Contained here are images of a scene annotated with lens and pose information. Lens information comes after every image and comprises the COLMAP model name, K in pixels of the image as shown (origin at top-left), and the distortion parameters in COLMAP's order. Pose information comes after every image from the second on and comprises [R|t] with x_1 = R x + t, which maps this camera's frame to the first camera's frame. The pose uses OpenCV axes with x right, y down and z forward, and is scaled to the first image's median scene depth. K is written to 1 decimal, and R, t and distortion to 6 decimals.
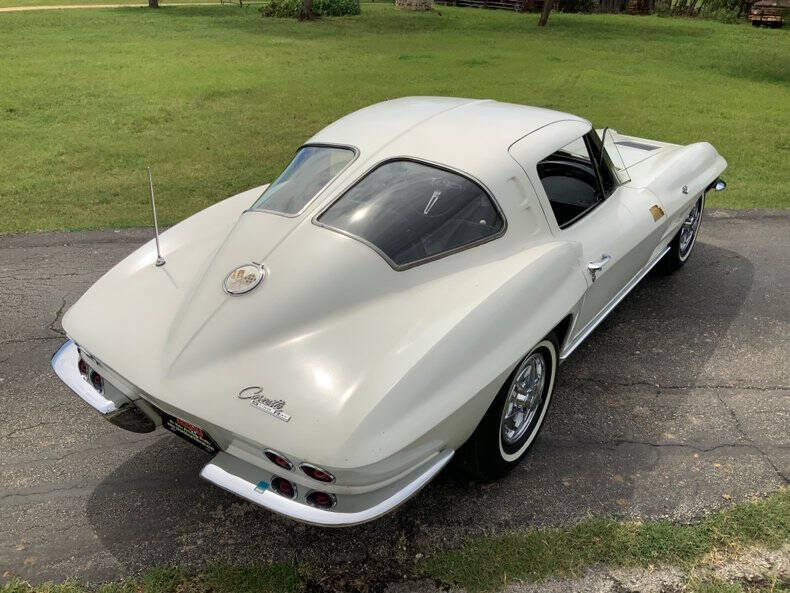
lens RADIAL K [[652.2, 0, 395.0], [0, 652.2, 296.5], [0, 0, 1]] dist [-0.005898, -0.014393]
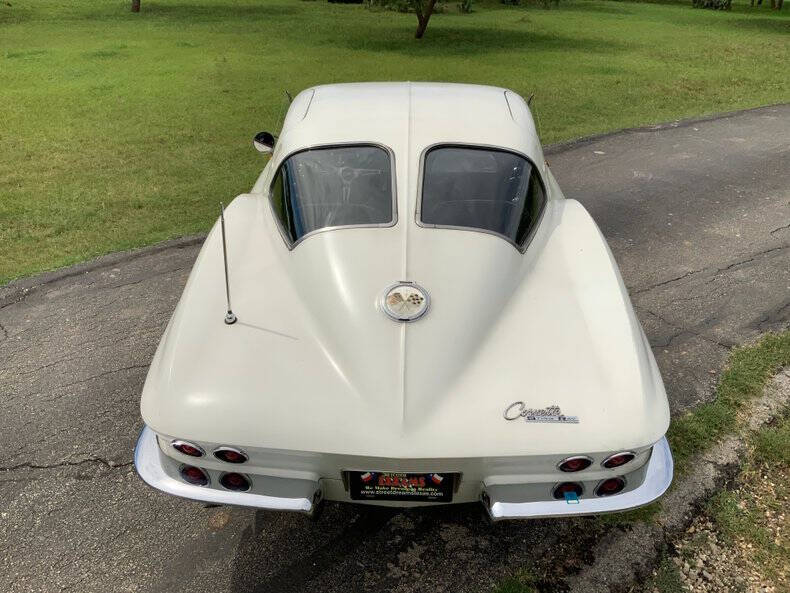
lens RADIAL K [[652.2, 0, 395.0], [0, 652.2, 296.5], [0, 0, 1]] dist [-0.005898, -0.014393]
pose [[0.823678, -0.259749, 0.504068, -0.584418], [0.248373, 0.964372, 0.091089, -0.100314], [-0.509769, 0.050169, 0.858847, 0.214417]]
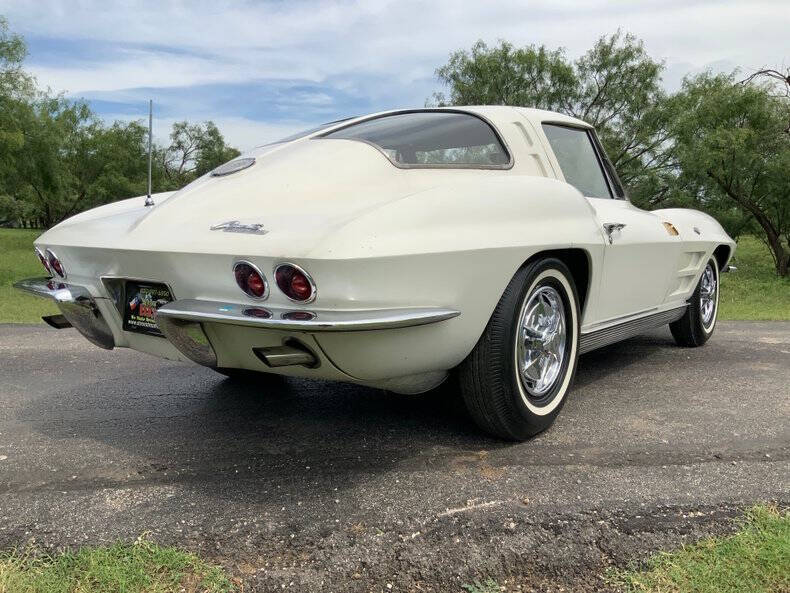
lens RADIAL K [[655.7, 0, 395.0], [0, 655.7, 296.5], [0, 0, 1]] dist [-0.003624, -0.005395]
pose [[0.999735, 0.009610, -0.020896, 0.019026], [-0.016416, 0.934489, -0.355615, 0.405353], [0.016110, 0.355864, 0.934399, 0.158179]]
